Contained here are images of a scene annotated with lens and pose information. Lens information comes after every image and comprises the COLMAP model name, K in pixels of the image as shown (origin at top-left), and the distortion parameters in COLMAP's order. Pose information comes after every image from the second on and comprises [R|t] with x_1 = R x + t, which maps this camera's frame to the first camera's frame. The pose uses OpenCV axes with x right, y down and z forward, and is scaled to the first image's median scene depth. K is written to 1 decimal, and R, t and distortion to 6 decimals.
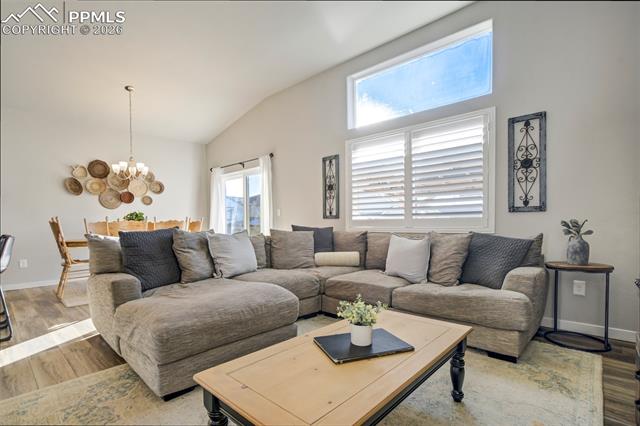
lens RADIAL K [[307.8, 0, 323.6], [0, 307.8, 236.5], [0, 0, 1]] dist [-0.030986, 0.015840]
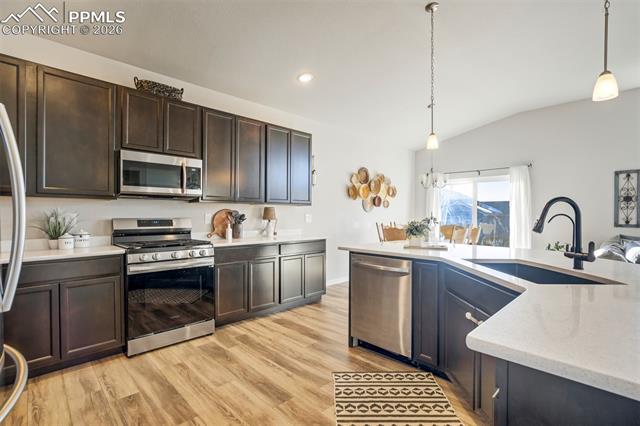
lens RADIAL K [[307.8, 0, 321.5], [0, 307.8, 216.4], [0, 0, 1]] dist [-0.030986, 0.015840]
pose [[0.998539, 0.014073, -0.052171, -1.208121], [-0.016030, 0.999176, -0.037277, -0.049709], [0.051604, 0.038059, 0.997942, -0.137375]]
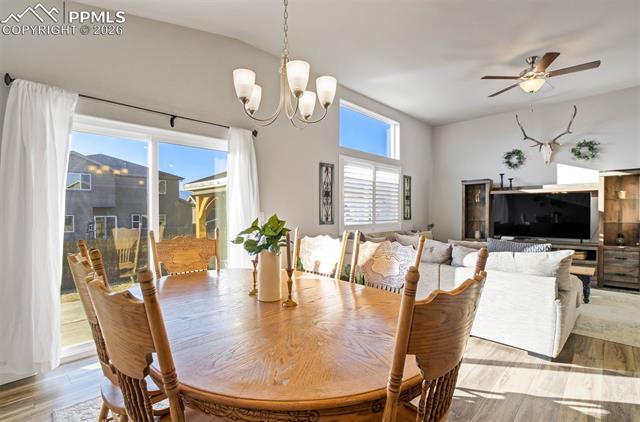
lens RADIAL K [[307.8, 0, 327.7], [0, 307.8, 215.0], [0, 0, 1]] dist [-0.030986, 0.015840]
pose [[0.019915, 0.000343, 0.999802, -1.207836], [0.044009, 0.999030, -0.001220, -0.107950], [-0.998833, 0.044025, 0.019881, 1.192778]]
